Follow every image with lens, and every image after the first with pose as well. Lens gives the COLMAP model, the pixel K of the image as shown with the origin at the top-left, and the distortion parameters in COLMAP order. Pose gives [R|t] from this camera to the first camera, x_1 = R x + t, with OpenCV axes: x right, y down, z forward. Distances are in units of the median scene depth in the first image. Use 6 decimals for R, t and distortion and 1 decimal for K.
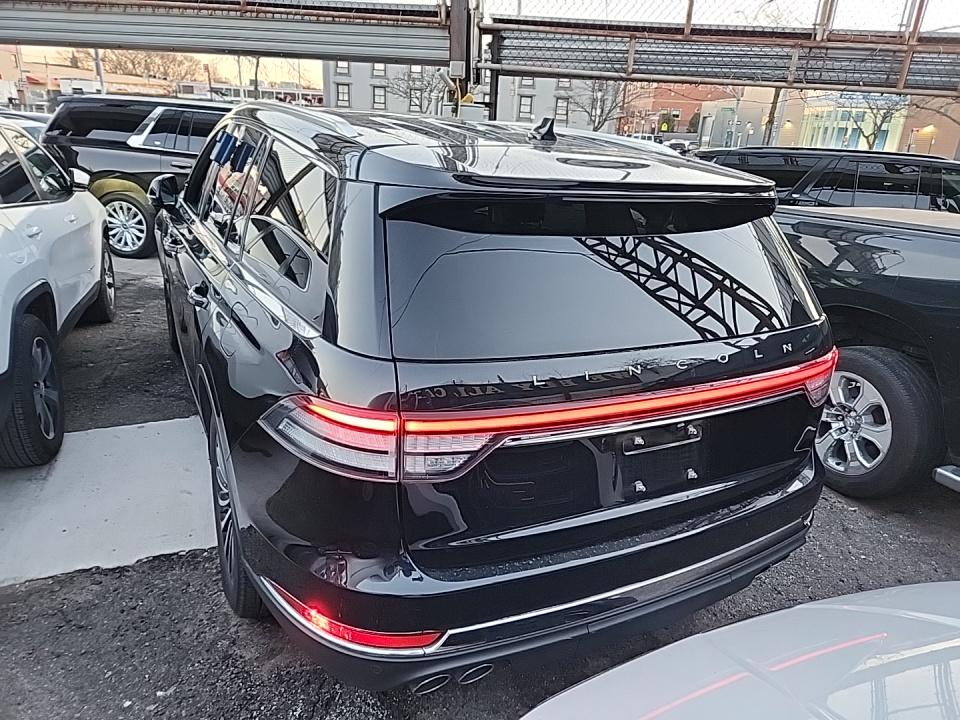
lens RADIAL K [[712.7, 0, 481.0], [0, 712.7, 354.7], [0, 0, 1]] dist [0.096135, -0.101467]
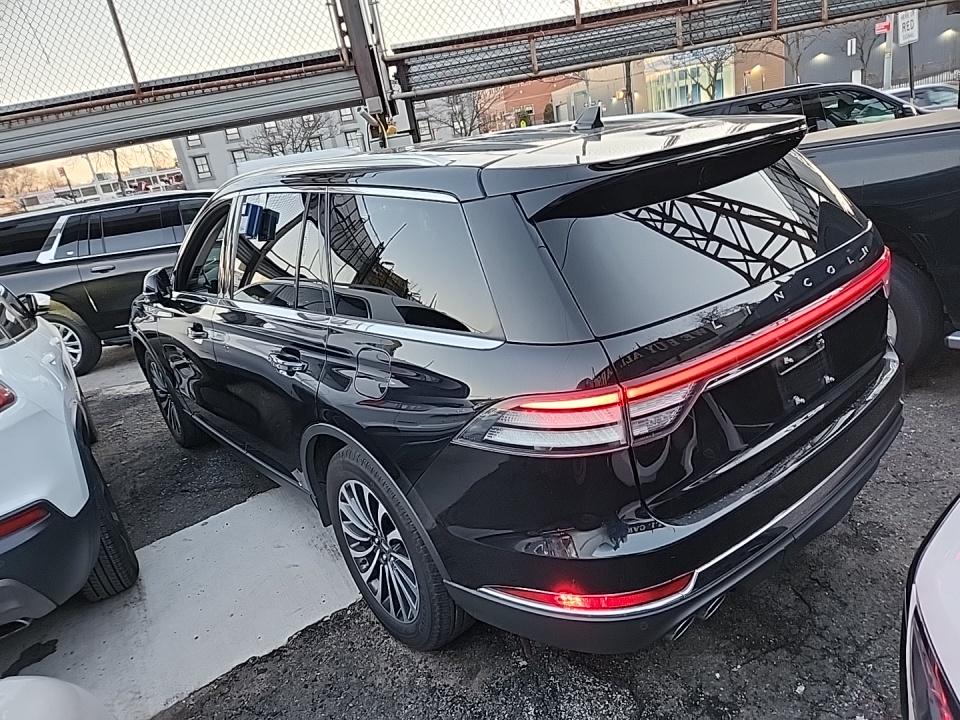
lens RADIAL K [[718.2, 0, 480.0], [0, 718.2, 360.0], [0, 0, 1]] dist [0.099242, -0.112208]
pose [[0.952007, -0.274024, 0.136355, -0.129866], [0.277545, 0.960686, -0.007139, -0.001309], [-0.129038, 0.044641, 0.990634, -0.018608]]
